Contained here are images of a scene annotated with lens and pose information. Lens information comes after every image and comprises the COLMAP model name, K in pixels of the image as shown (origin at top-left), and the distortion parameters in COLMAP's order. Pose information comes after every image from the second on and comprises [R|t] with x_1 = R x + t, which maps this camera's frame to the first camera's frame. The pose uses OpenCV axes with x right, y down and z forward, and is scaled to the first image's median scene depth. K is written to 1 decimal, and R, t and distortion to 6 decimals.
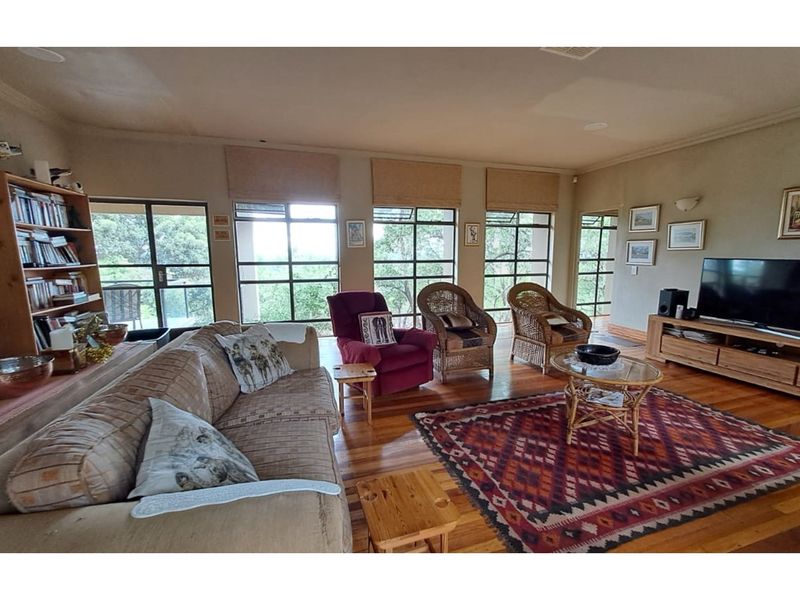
lens RADIAL K [[345.8, 0, 400.0], [0, 345.8, 300.0], [0, 0, 1]] dist [-0.000096, 0.000035]
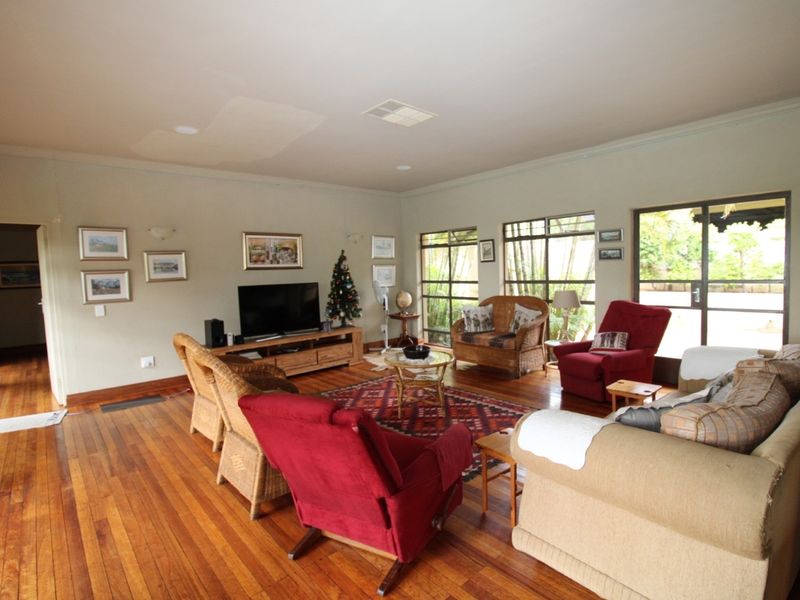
lens RADIAL K [[422.4, 0, 412.6], [0, 422.4, 295.9], [0, 0, 1]] dist [-0.010381, -0.000241]
pose [[-0.409685, -0.028904, 0.911769, -0.791119], [0.172636, 0.978980, 0.108605, -0.195877], [-0.895743, 0.201898, -0.396083, 1.461395]]
